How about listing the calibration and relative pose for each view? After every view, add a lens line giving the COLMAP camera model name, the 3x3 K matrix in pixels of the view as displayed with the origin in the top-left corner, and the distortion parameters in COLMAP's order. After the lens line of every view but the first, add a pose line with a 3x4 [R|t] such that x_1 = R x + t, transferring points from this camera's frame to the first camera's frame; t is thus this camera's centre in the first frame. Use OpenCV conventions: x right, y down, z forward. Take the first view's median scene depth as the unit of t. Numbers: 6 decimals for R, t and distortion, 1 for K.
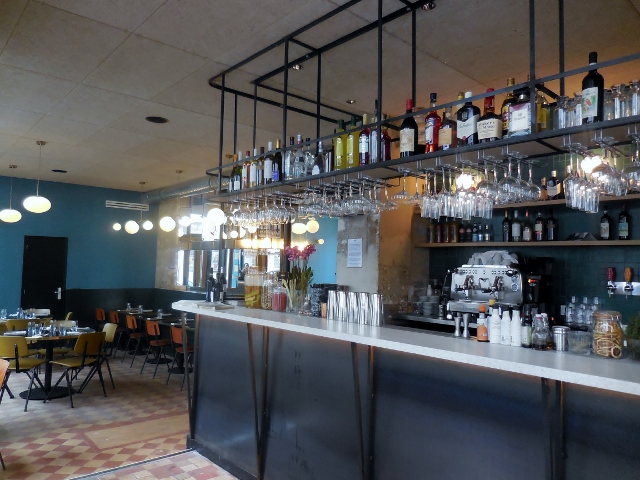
lens RADIAL K [[485.1, 0, 318.2], [0, 485.1, 236.7], [0, 0, 1]] dist [0.013839, -0.004164]
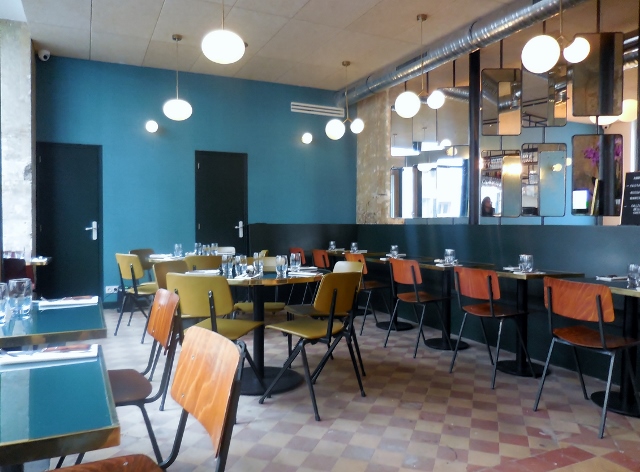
lens RADIAL K [[485.1, 0, 320.8], [0, 485.1, 235.8], [0, 0, 1]] dist [0.013839, -0.004164]
pose [[0.964428, -0.011626, -0.264089, -0.341909], [0.032240, 0.996748, 0.073855, 0.118250], [0.262372, -0.079742, 0.961666, 0.501532]]
